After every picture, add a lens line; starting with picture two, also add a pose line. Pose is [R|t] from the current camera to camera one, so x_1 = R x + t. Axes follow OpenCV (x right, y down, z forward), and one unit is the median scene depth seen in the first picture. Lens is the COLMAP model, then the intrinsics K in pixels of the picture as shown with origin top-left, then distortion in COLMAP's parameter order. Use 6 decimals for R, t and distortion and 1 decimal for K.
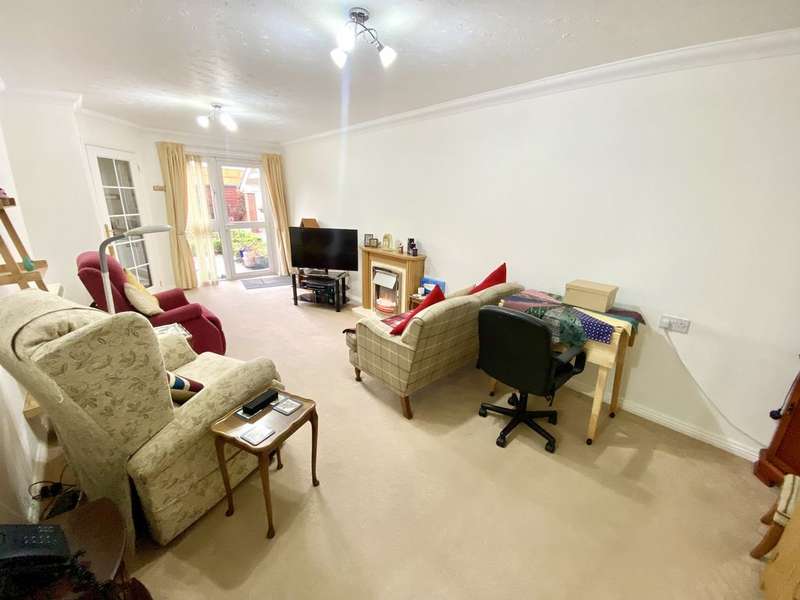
lens RADIAL K [[325.8, 0, 397.9], [0, 325.8, 302.3], [0, 0, 1]] dist [0.014011, -0.018572]
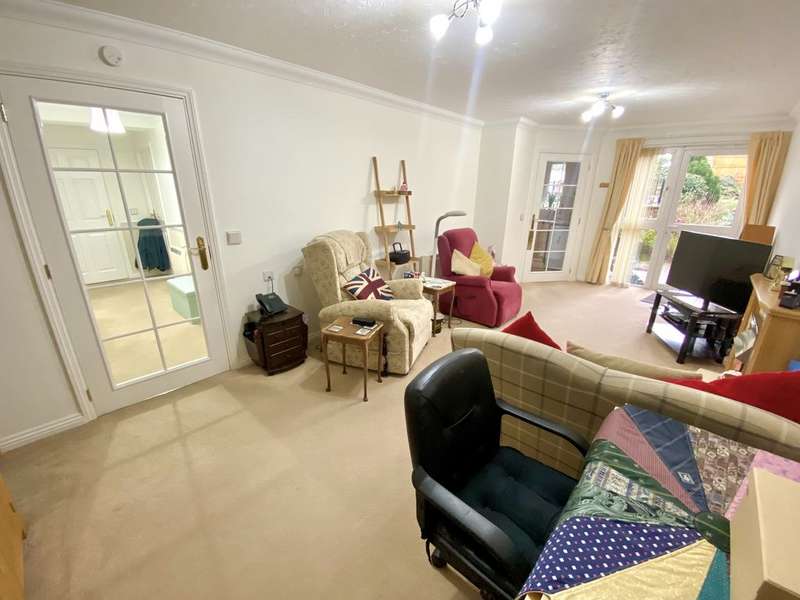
lens RADIAL K [[325.8, 0, 397.9], [0, 325.8, 302.3], [0, 0, 1]] dist [0.014011, -0.018572]
pose [[0.060853, 0.301189, -0.951621, 0.336964], [-0.306376, 0.913001, 0.269375, -0.078610], [0.949964, 0.275161, 0.147836, 0.296939]]
